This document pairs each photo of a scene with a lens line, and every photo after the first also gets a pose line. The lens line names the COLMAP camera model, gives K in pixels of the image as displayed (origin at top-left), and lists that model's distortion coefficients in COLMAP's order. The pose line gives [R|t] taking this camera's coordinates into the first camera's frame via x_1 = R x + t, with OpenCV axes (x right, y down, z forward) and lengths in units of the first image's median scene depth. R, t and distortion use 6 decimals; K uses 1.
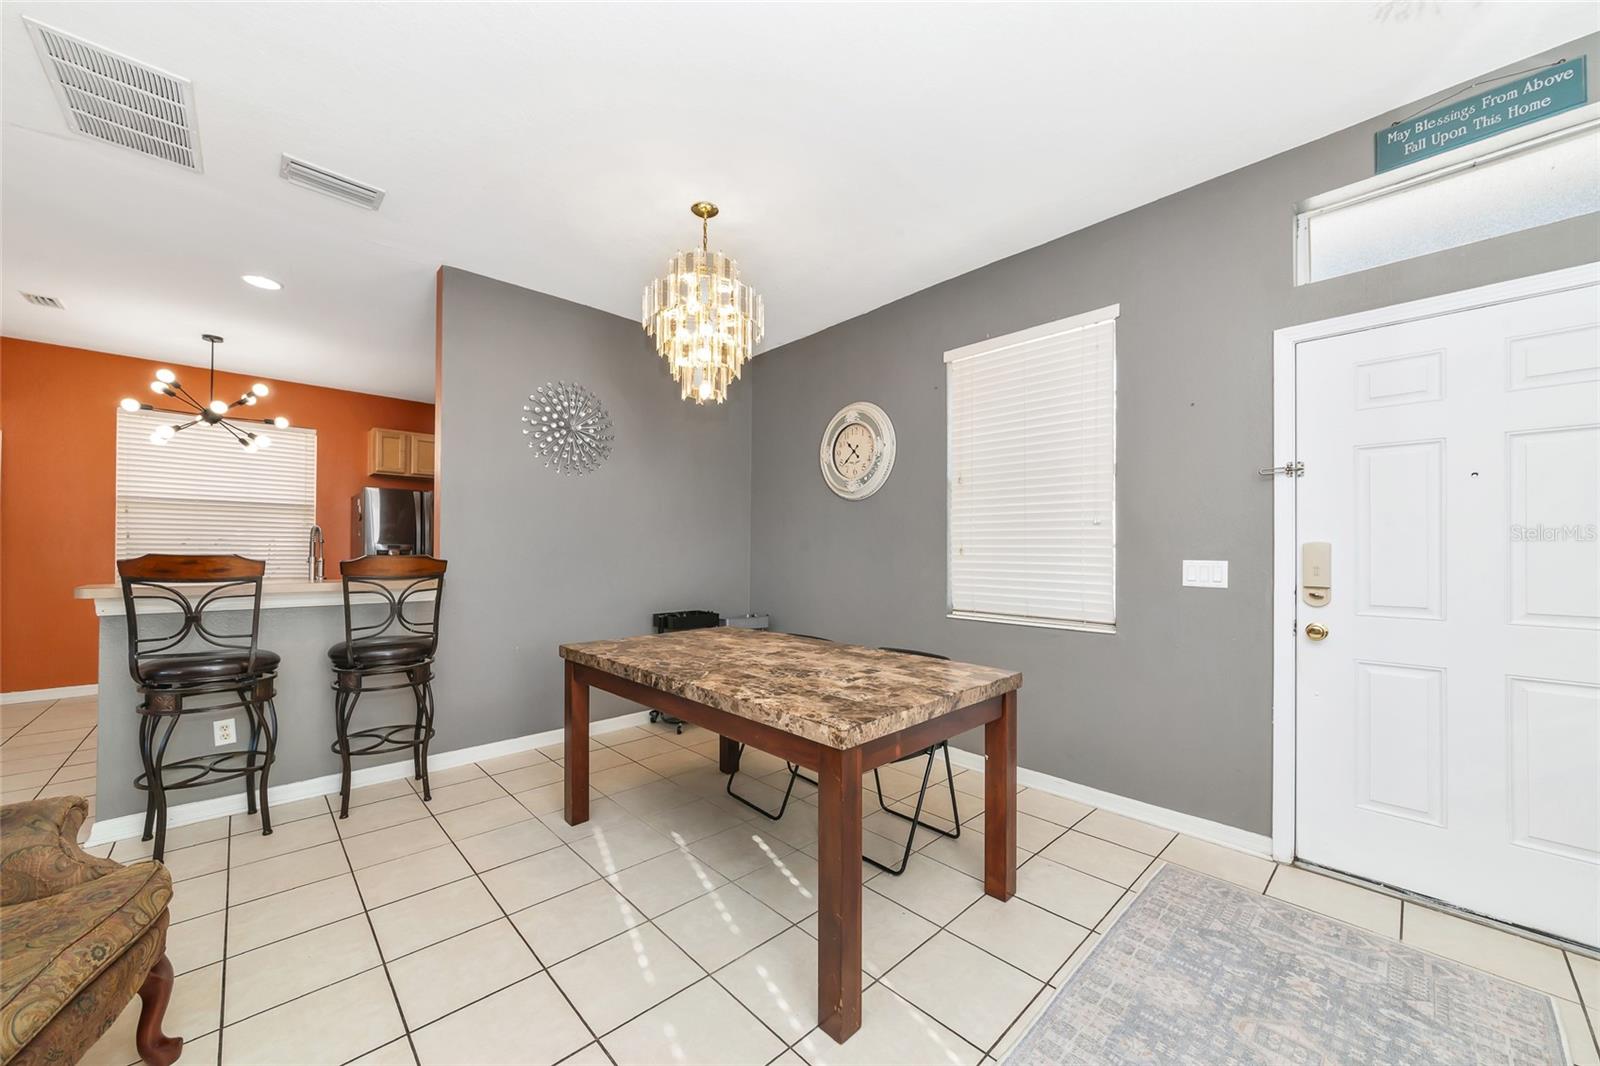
lens RADIAL K [[591.6, 0, 796.3], [0, 591.6, 547.7], [0, 0, 1]] dist [0.009453, -0.000004]
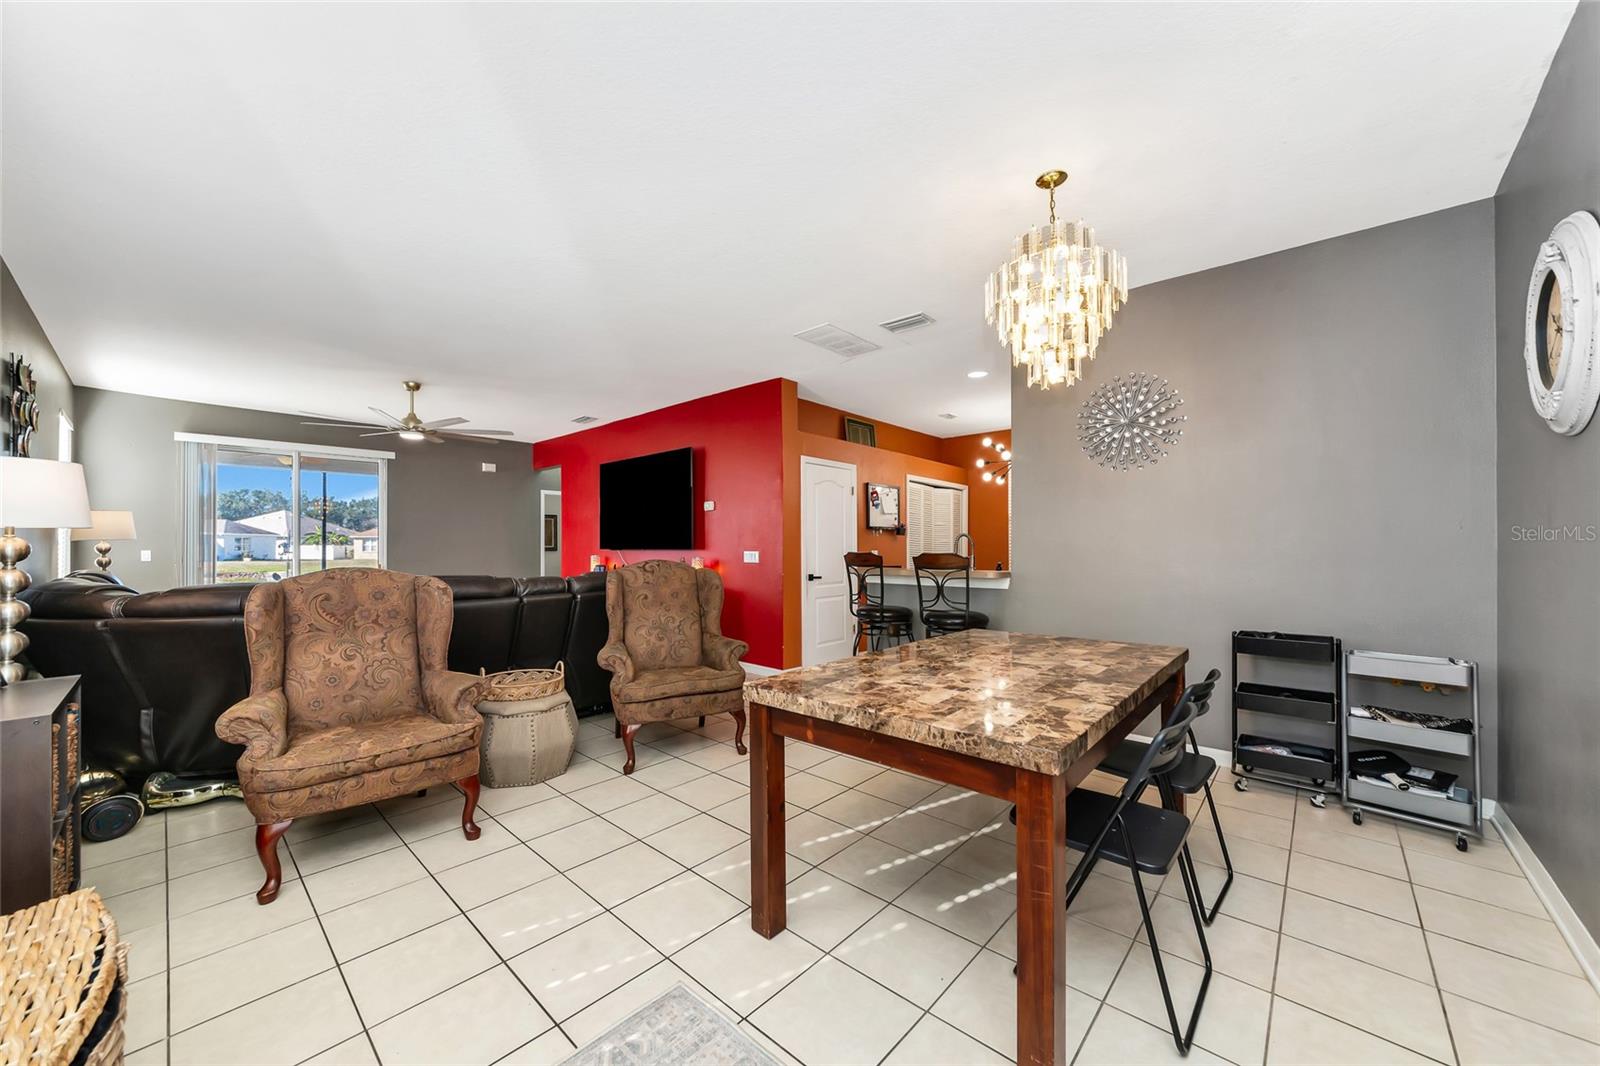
lens RADIAL K [[606.2, 0, 800.8], [0, 606.2, 545.5], [0, 0, 1]] dist [-0.000021, 0.000021]
pose [[0.060009, -0.010303, -0.998145, 0.804540], [0.005536, 0.999935, -0.009989, 0.007781], [0.998182, -0.004927, 0.060062, 0.587290]]
